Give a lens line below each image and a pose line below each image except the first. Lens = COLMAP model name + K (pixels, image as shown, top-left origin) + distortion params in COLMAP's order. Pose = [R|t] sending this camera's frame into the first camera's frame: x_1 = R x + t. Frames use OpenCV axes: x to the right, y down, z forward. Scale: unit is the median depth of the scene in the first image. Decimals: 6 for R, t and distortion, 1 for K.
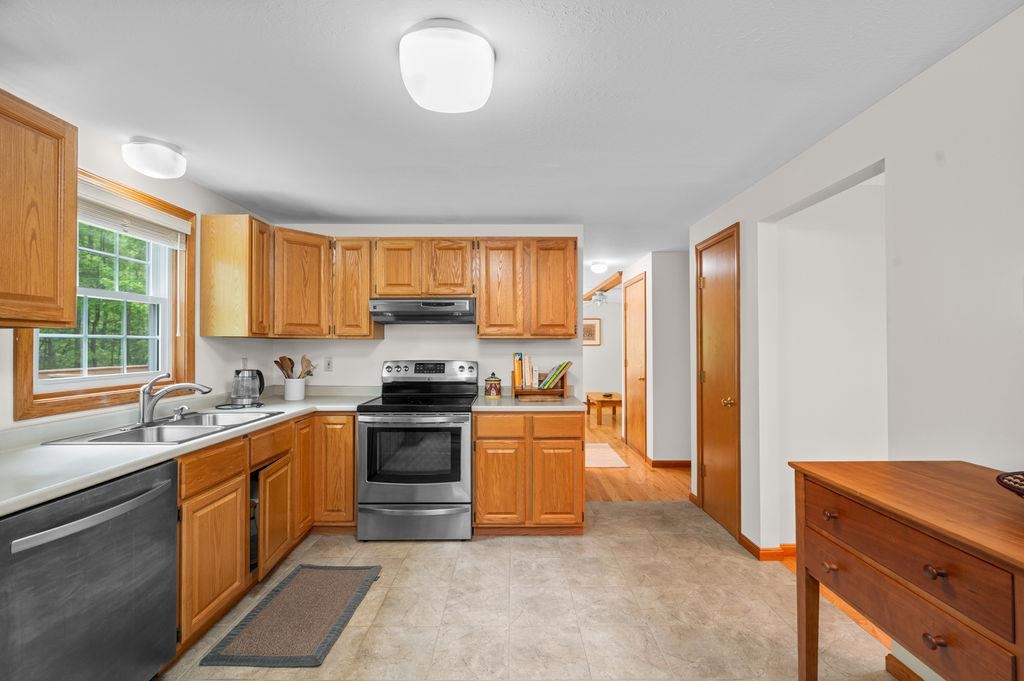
lens RADIAL K [[428.9, 0, 514.7], [0, 428.9, 339.9], [0, 0, 1]] dist [-0.002007, -0.000067]
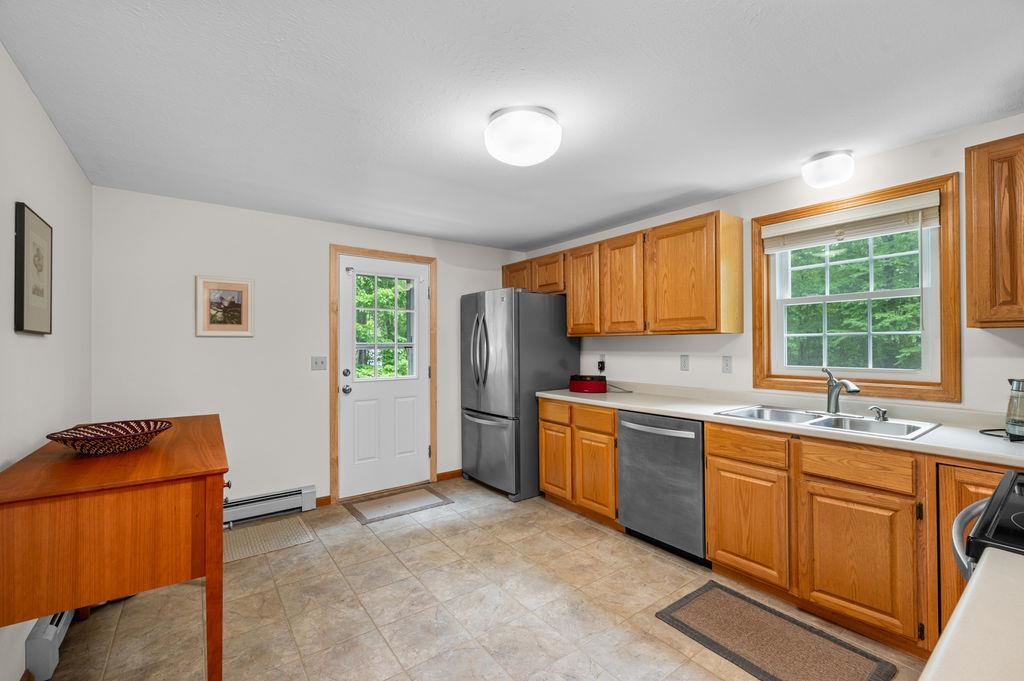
lens RADIAL K [[428.9, 0, 513.7], [0, 428.9, 345.5], [0, 0, 1]] dist [-0.002007, -0.000067]
pose [[-0.807587, 0.003503, -0.589738, 0.494833], [0.013261, 0.999837, -0.012221, 0.027597], [0.589599, -0.017690, -0.807502, 1.564815]]
